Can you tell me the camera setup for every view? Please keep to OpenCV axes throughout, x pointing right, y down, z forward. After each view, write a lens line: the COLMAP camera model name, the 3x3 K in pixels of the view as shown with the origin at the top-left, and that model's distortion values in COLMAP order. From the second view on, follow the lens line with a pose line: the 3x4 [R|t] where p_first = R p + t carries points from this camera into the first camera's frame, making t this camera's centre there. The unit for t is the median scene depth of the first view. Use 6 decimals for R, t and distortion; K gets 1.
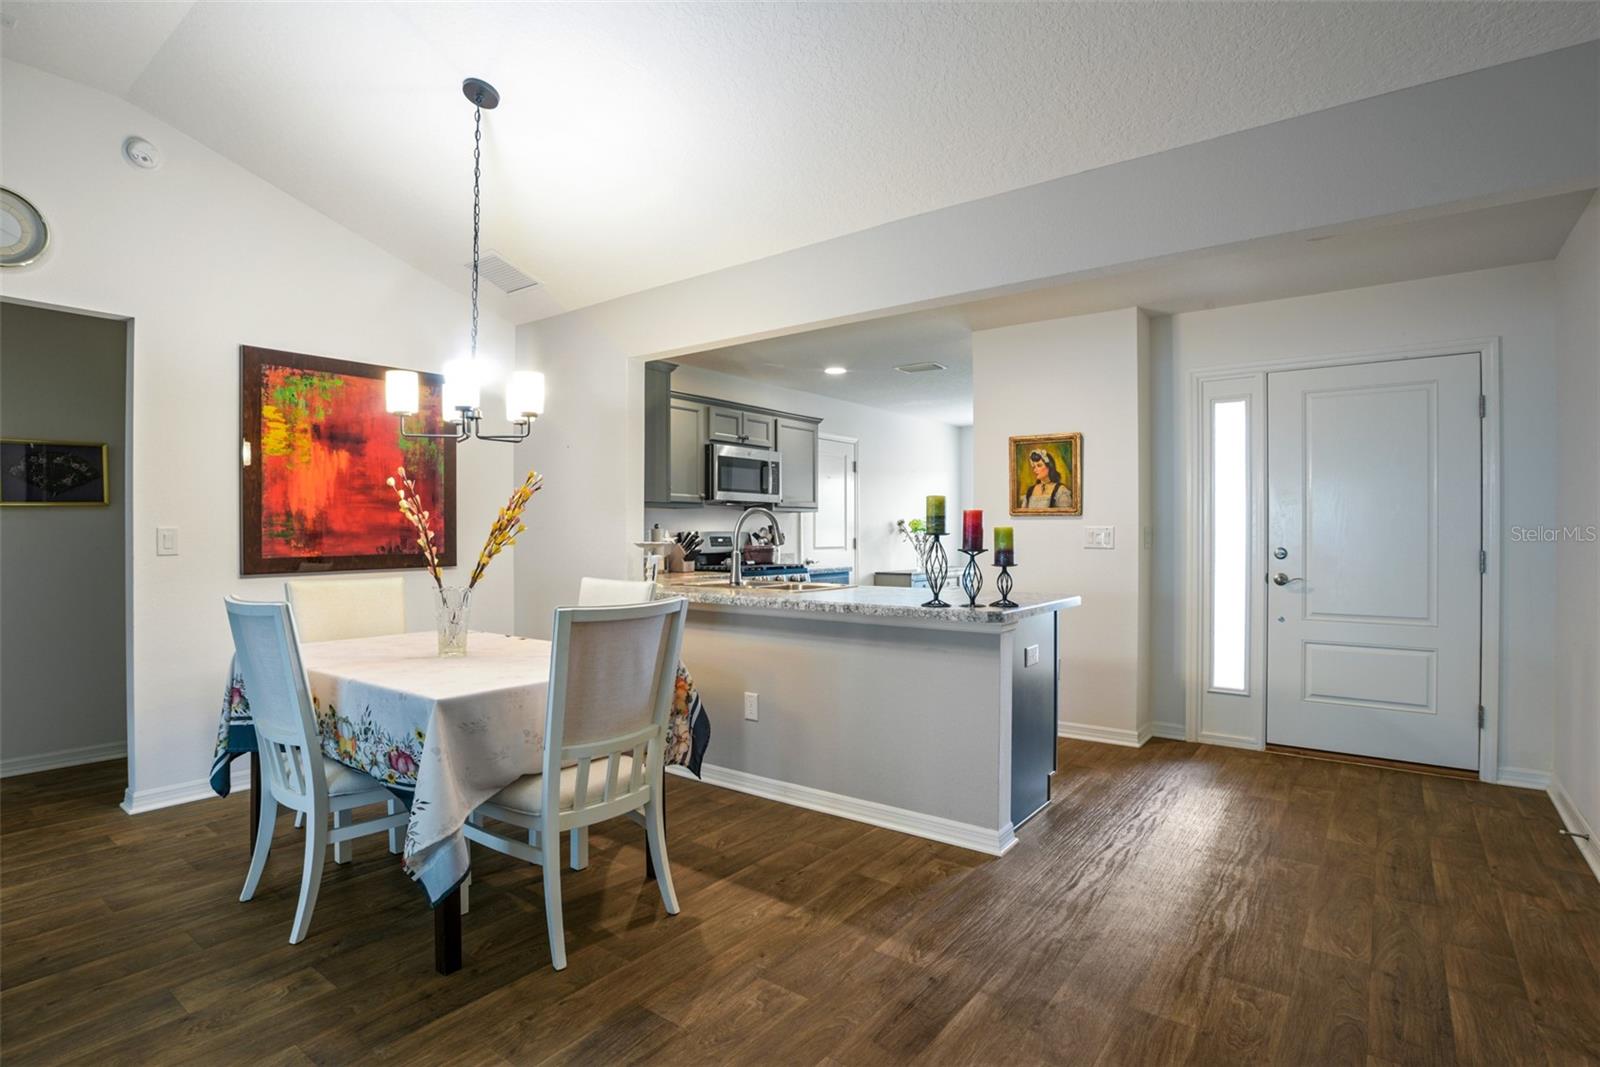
lens RADIAL K [[805.9, 0, 796.6], [0, 805.9, 529.2], [0, 0, 1]] dist [-0.046758, 0.025662]
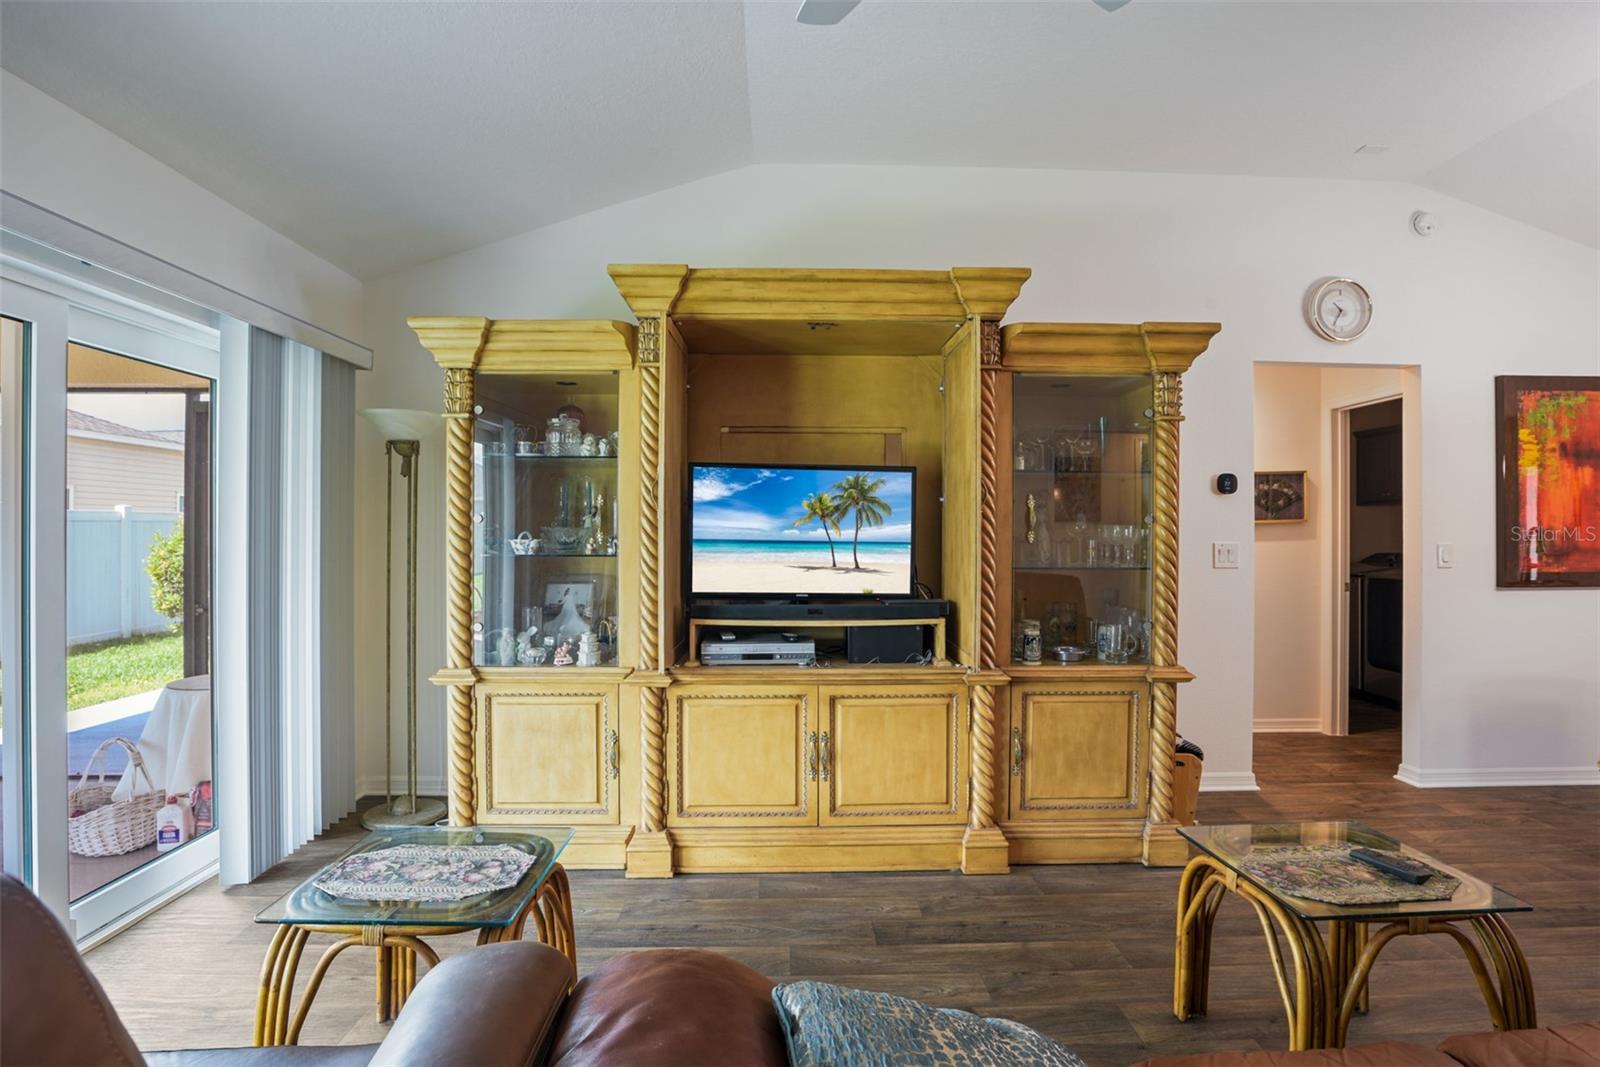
lens RADIAL K [[813.8, 0, 801.8], [0, 813.8, 526.8], [0, 0, 1]] dist [-0.068278, 0.027352]
pose [[0.636537, -0.002257, -0.771243, -0.461975], [0.001113, 0.999997, -0.002008, -0.023218], [0.771245, 0.000420, 0.636538, -0.404051]]
